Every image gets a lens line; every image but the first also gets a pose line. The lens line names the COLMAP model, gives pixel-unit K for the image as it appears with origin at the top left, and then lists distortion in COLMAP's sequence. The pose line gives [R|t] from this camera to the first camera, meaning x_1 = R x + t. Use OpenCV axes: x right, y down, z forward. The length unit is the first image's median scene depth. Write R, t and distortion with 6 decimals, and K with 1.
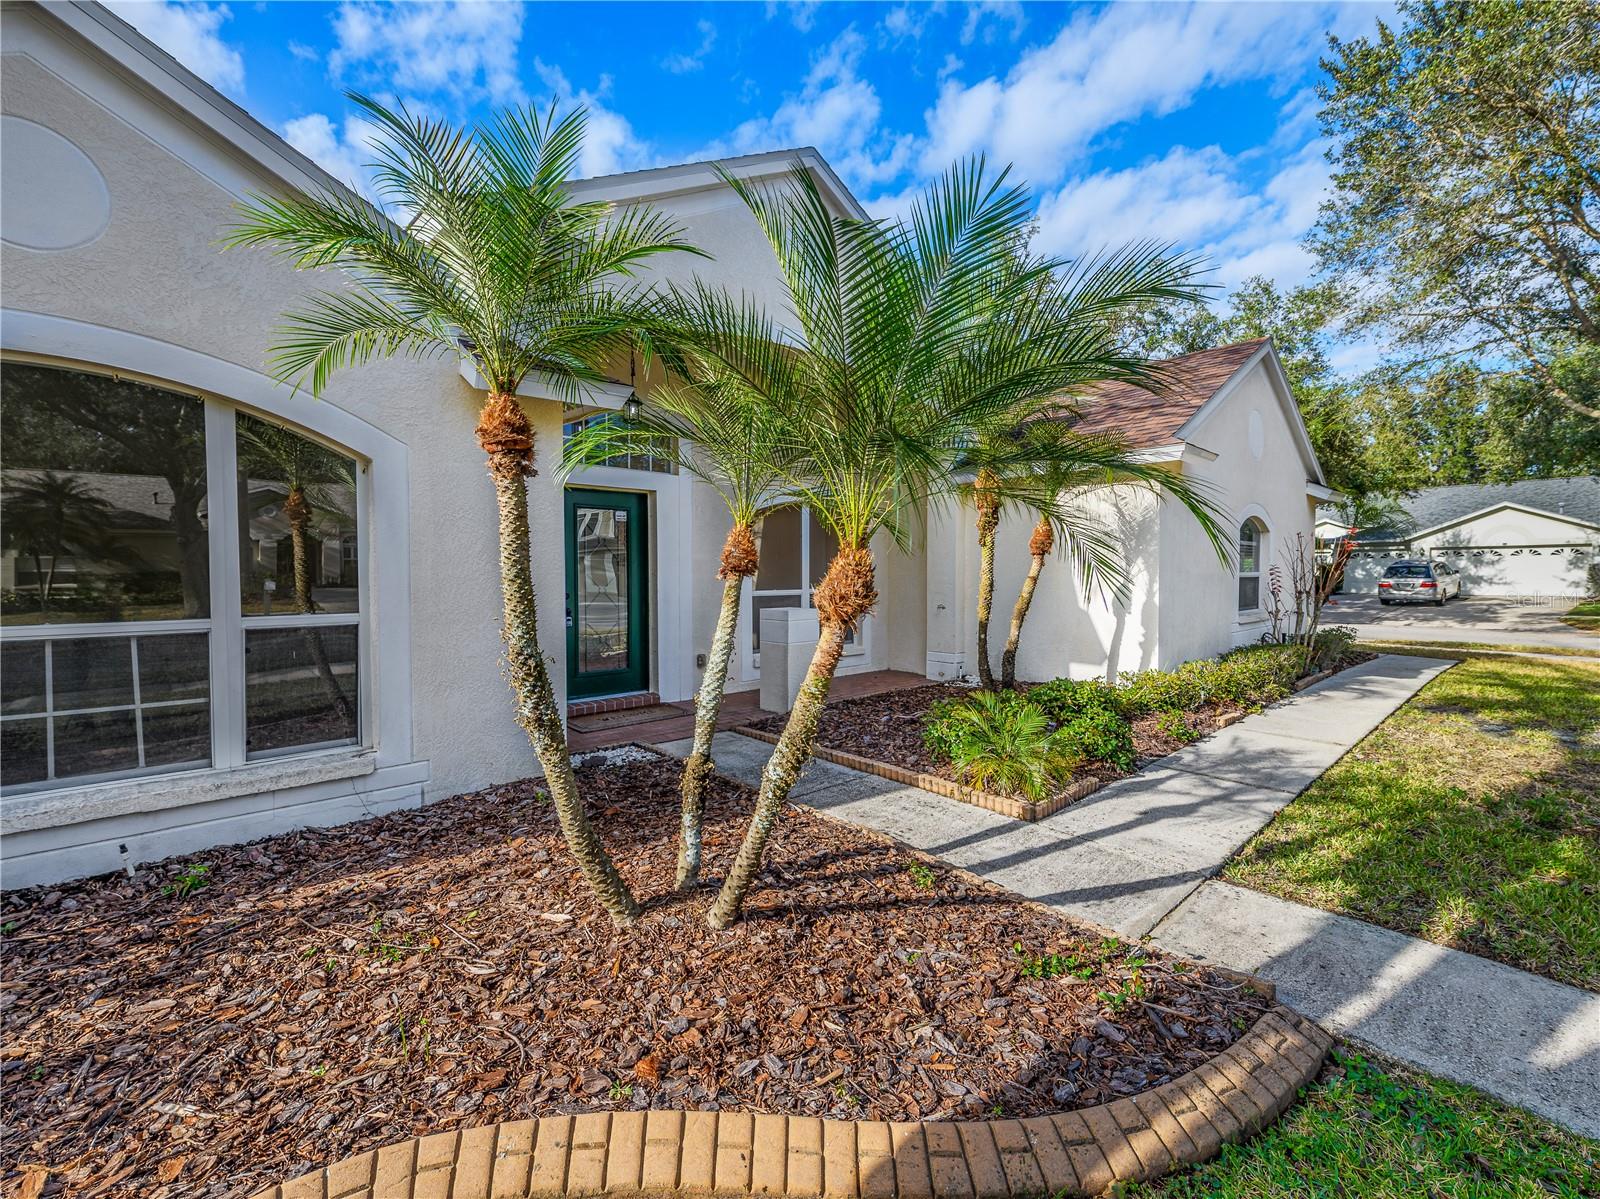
lens RADIAL K [[728.0, 0, 814.5], [0, 728.0, 602.1], [0, 0, 1]] dist [-0.000900, -0.000301]
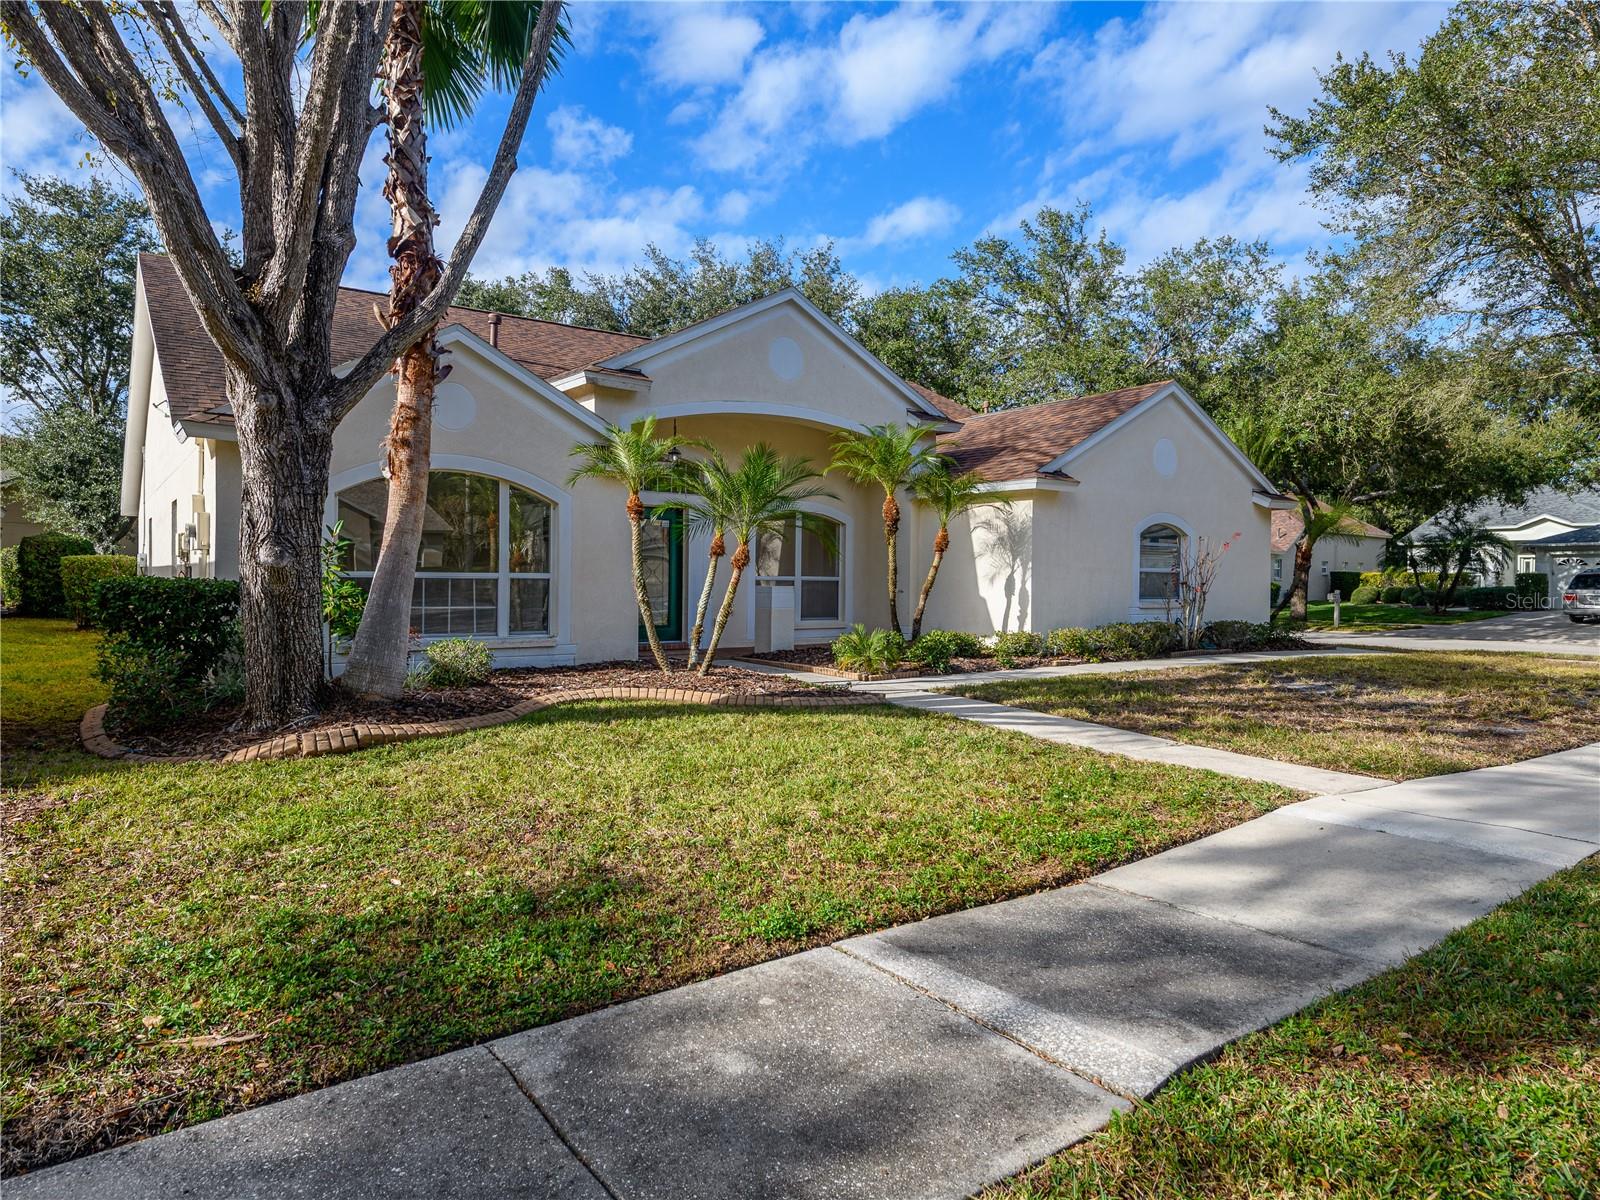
lens RADIAL K [[961.6, 0, 793.3], [0, 961.6, 593.6], [0, 0, 1]] dist [-0.007070, -0.003551]
pose [[0.993314, 0.012248, -0.114789, 0.458138], [-0.015286, 0.999555, -0.025617, 0.147022], [0.114425, 0.027200, 0.993059, -1.901560]]
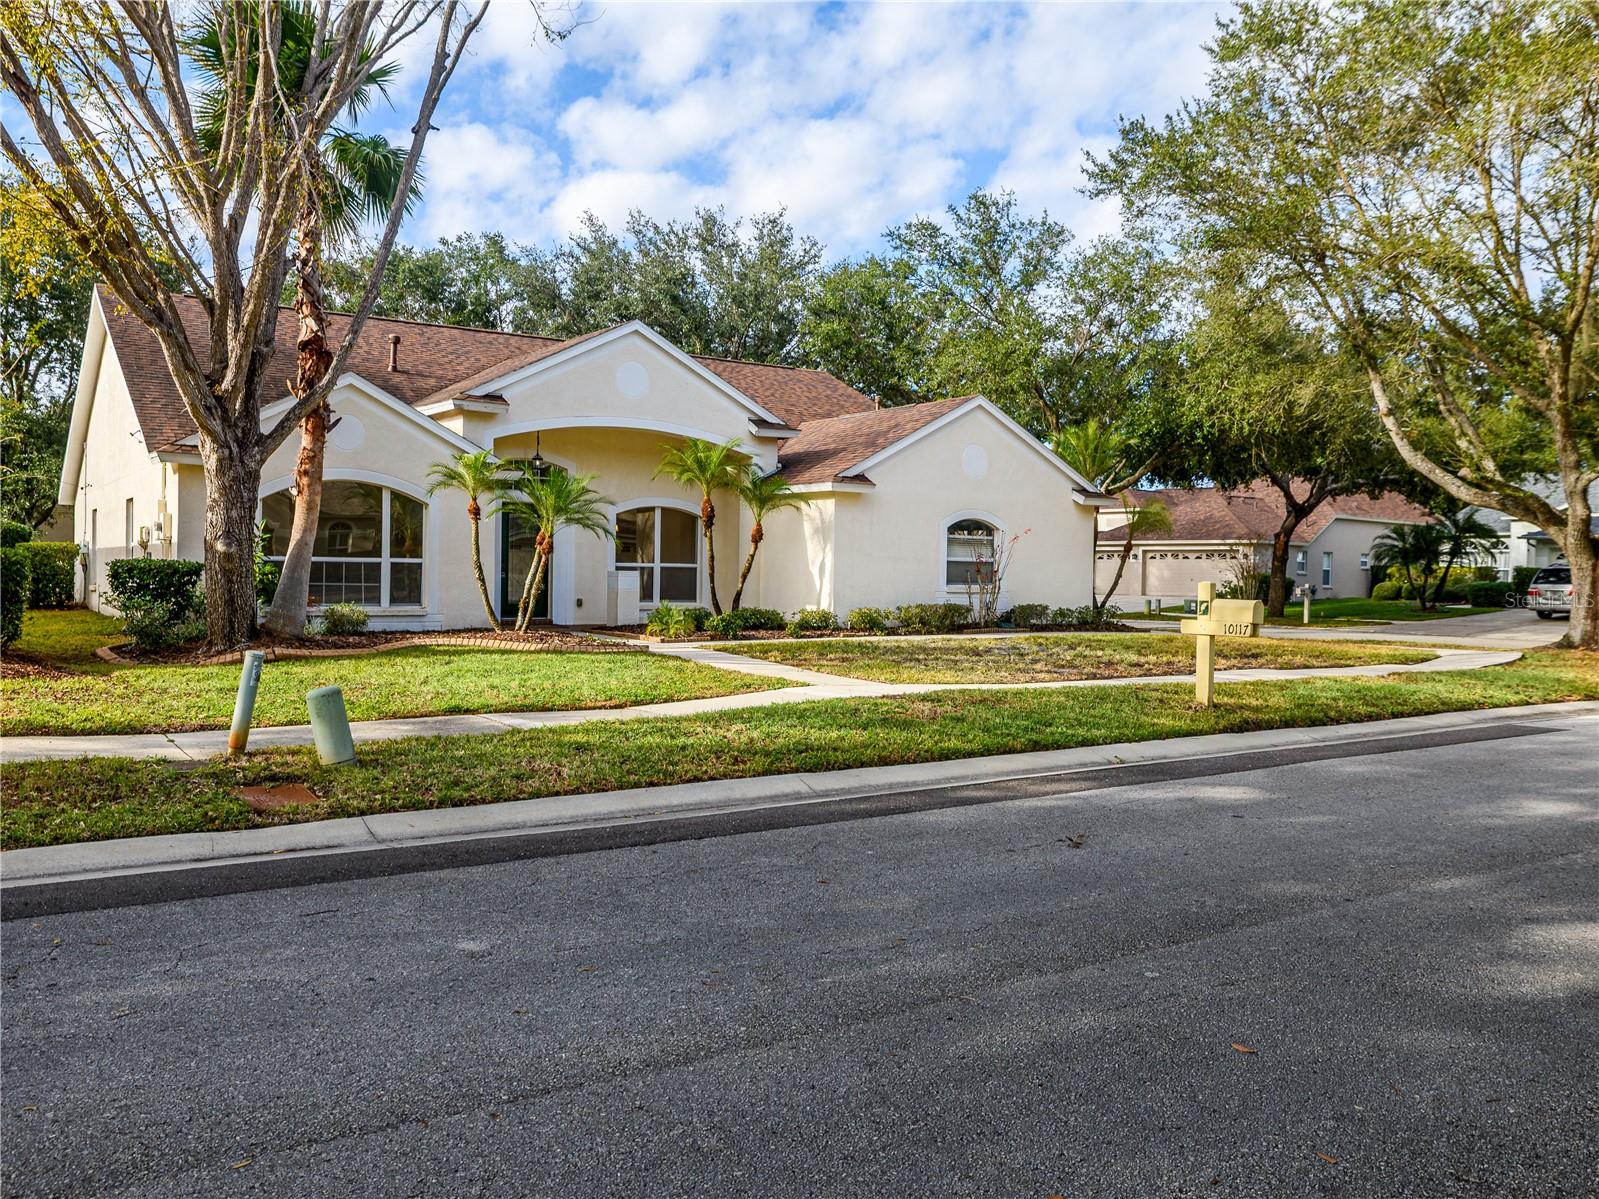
lens RADIAL K [[1176.6, 0, 789.1], [0, 1176.6, 592.0], [0, 0, 1]] dist [-0.053996, 0.002134]
pose [[0.991820, 0.018123, -0.126353, 1.457474], [-0.021190, 0.999511, -0.022978, 0.232289], [0.125875, 0.025468, 0.991719, -3.552778]]
